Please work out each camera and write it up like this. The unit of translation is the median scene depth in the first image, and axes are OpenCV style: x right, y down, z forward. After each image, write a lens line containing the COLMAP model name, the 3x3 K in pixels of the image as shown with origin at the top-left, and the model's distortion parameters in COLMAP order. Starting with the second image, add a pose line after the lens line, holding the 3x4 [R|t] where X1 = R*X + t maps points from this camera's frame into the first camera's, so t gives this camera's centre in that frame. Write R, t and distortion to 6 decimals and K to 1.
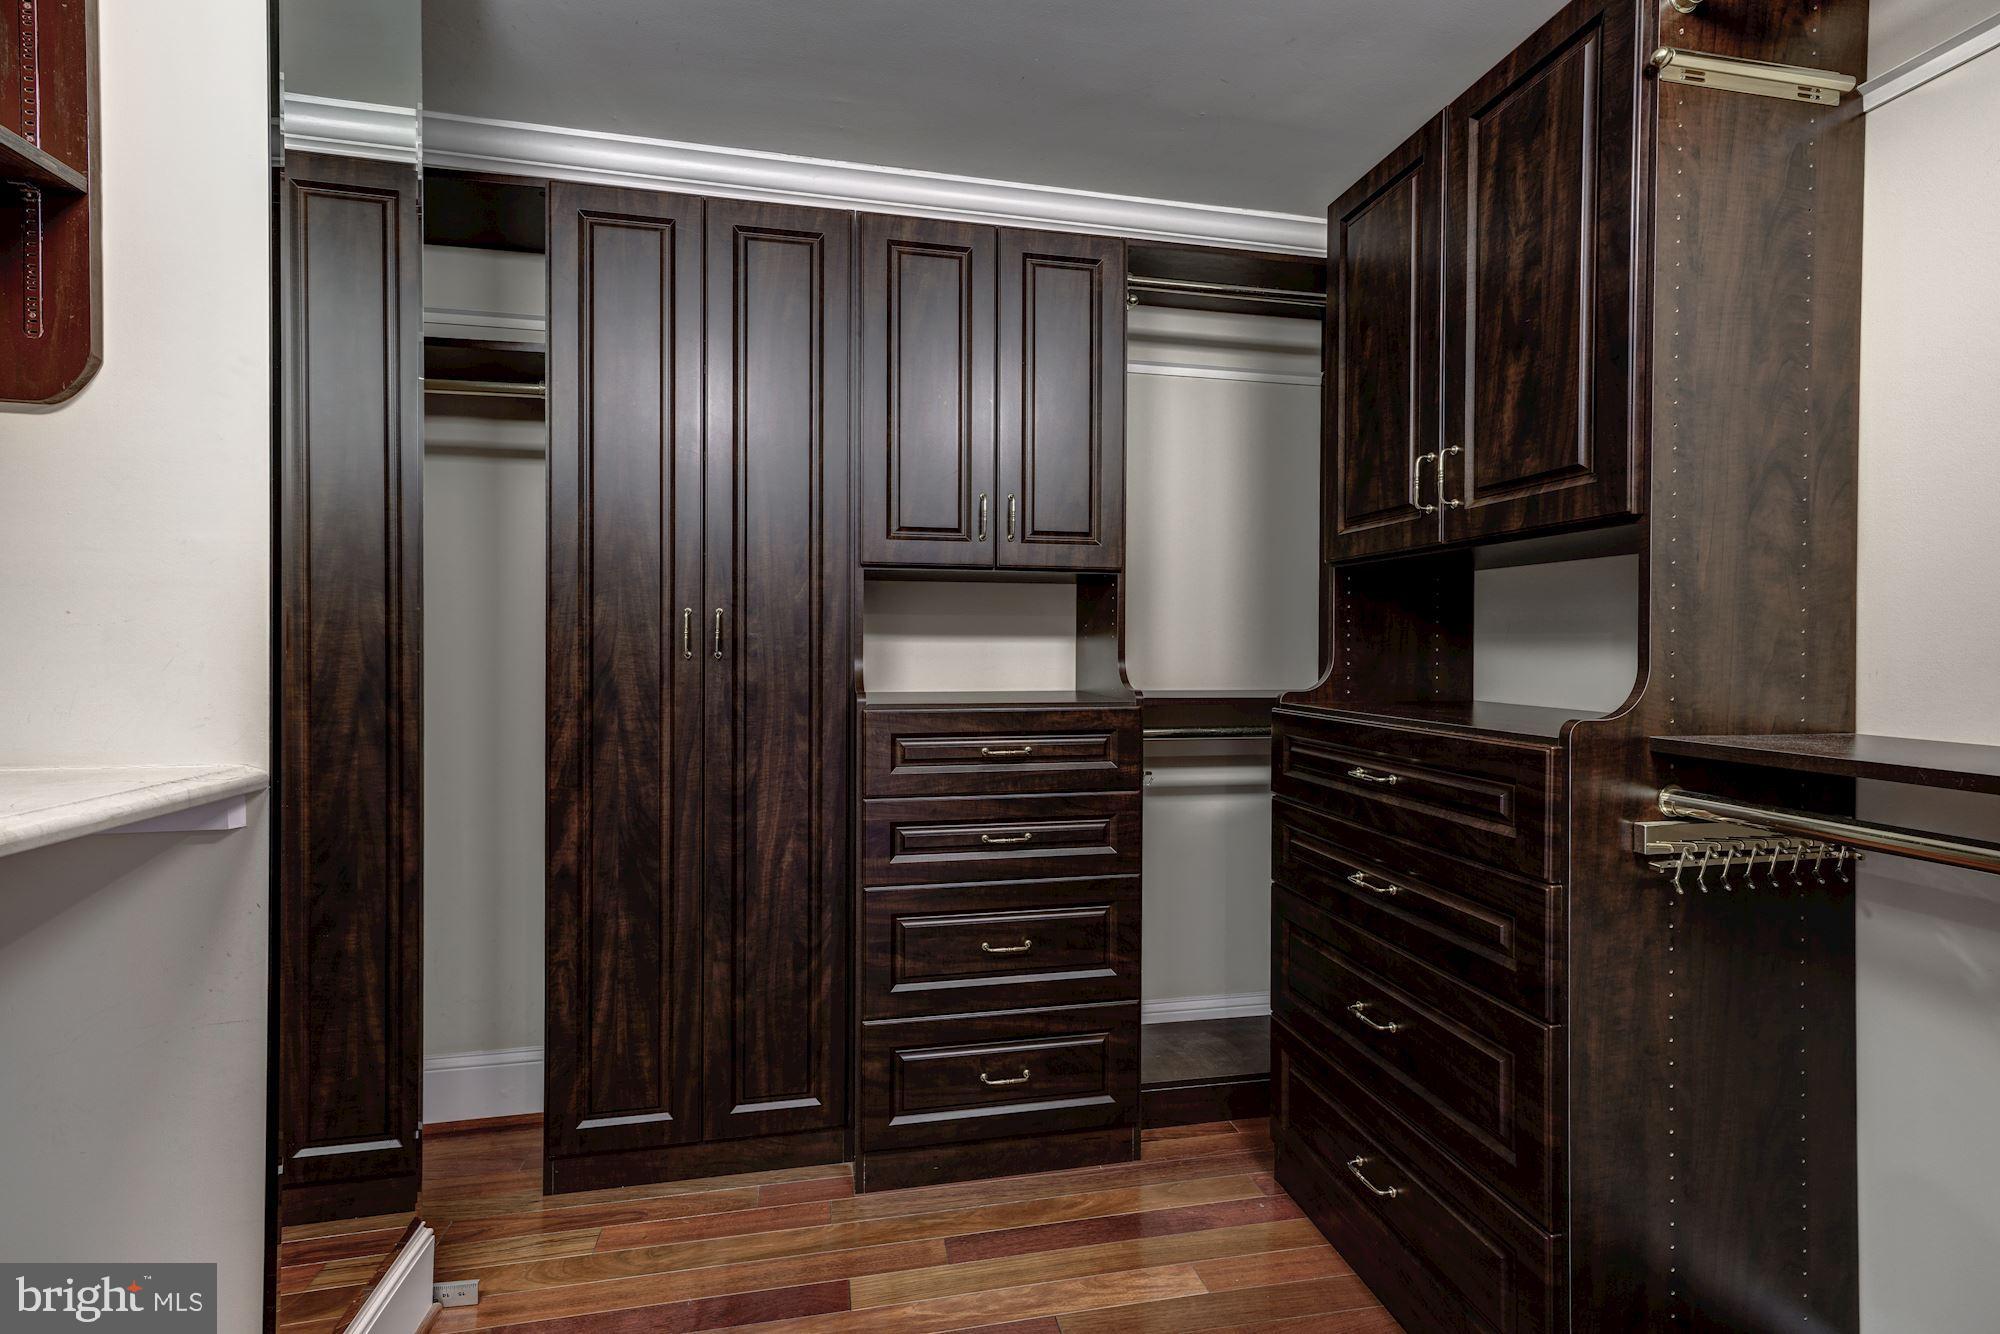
lens RADIAL K [[938.2, 0, 999.2], [0, 938.2, 651.1], [0, 0, 1]] dist [0.015118, 0.007469]
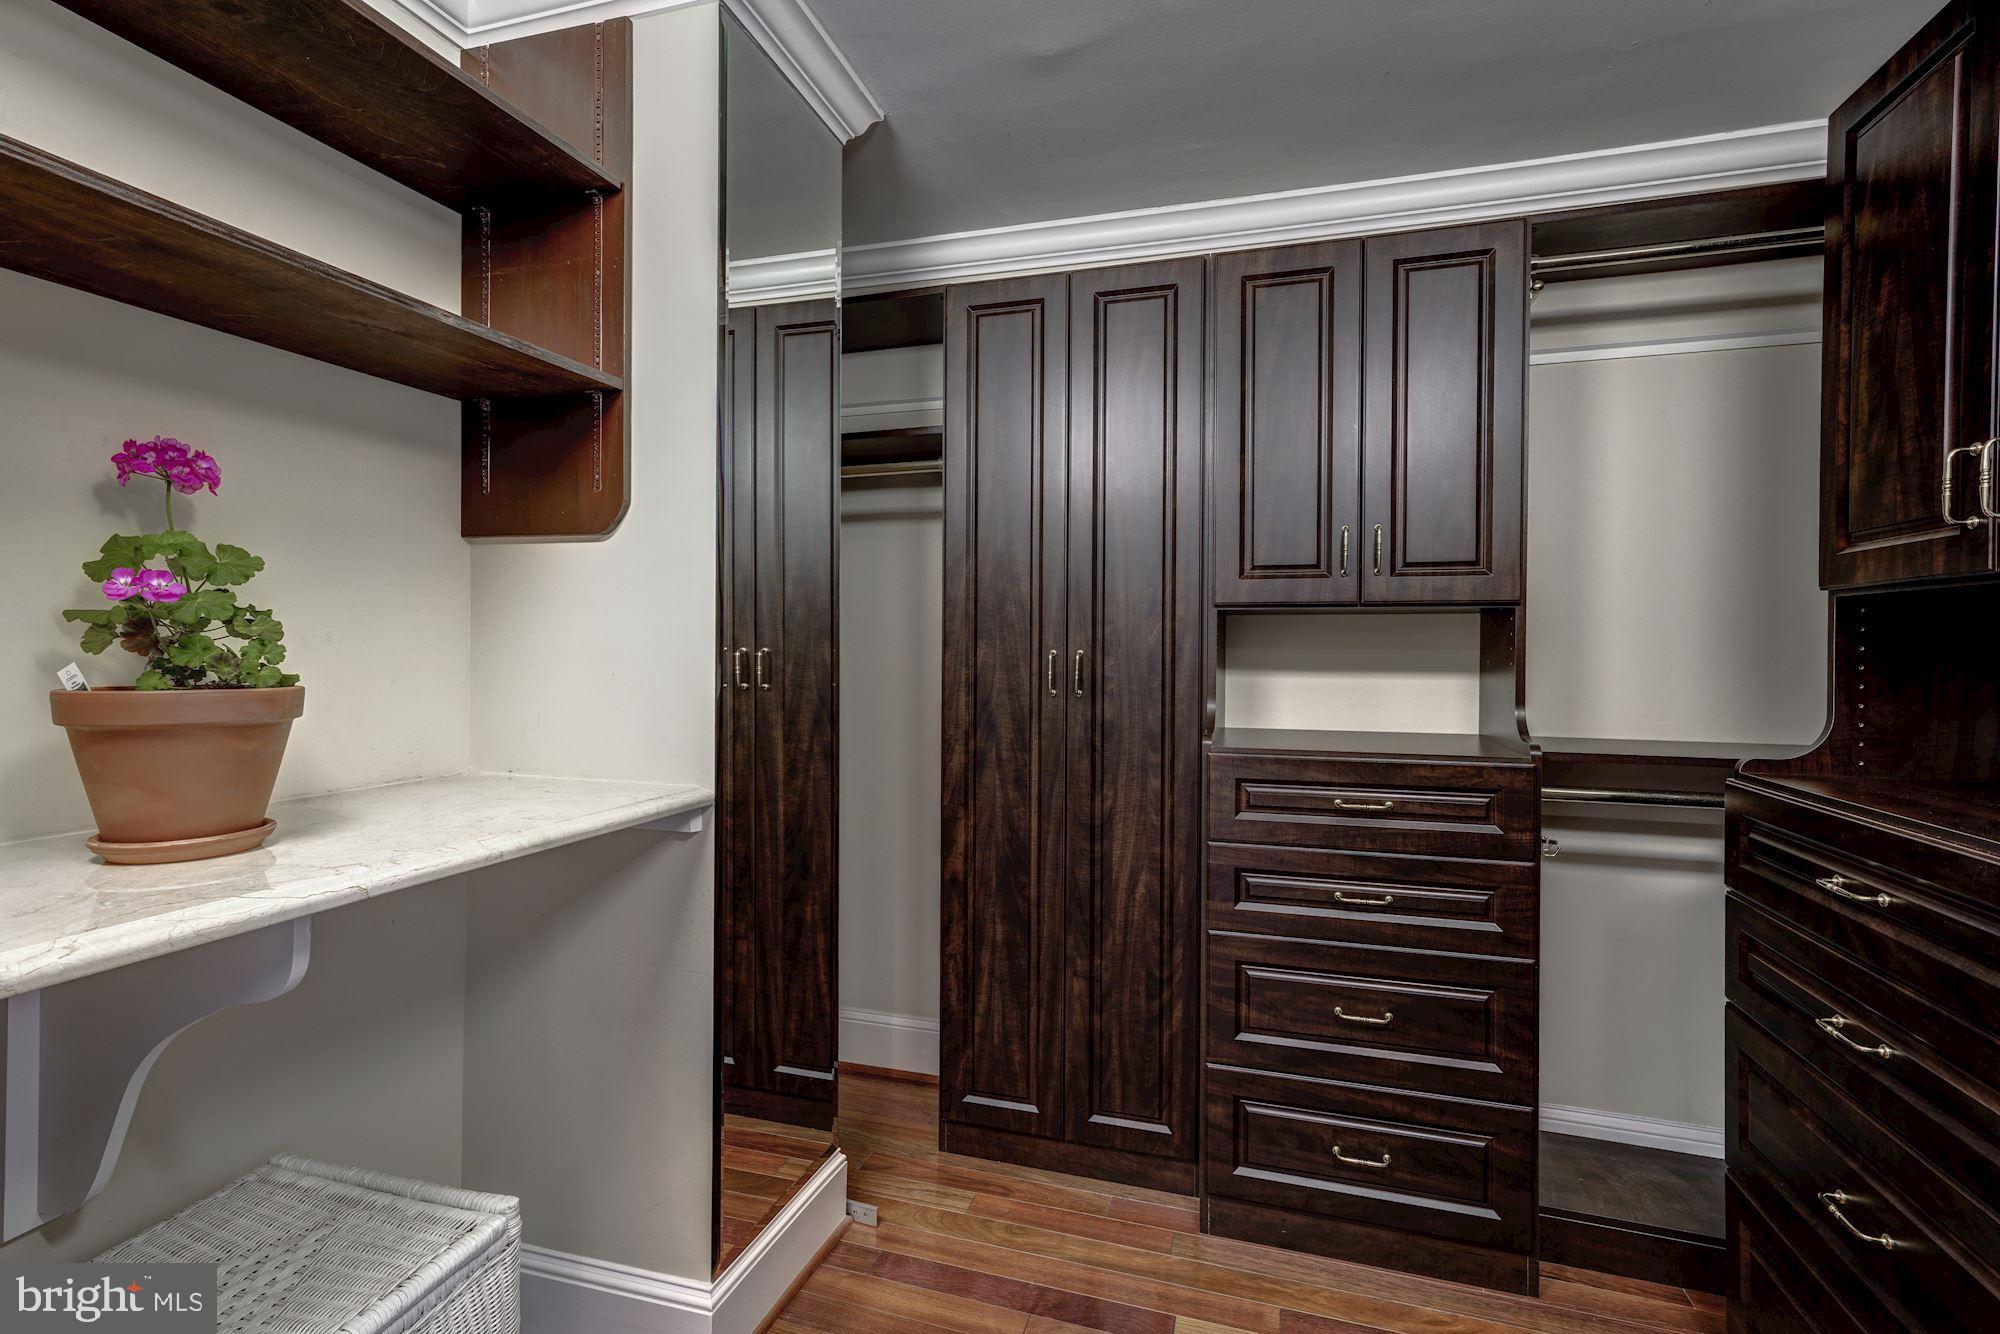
lens RADIAL K [[938.2, 0, 999.2], [0, 938.2, 651.1], [0, 0, 1]] dist [0.015118, 0.007469]
pose [[0.875644, 0.003200, -0.482947, 0.142665], [-0.002478, 0.999995, 0.002135, -0.046812], [0.482952, -0.000673, 0.875647, 0.011621]]
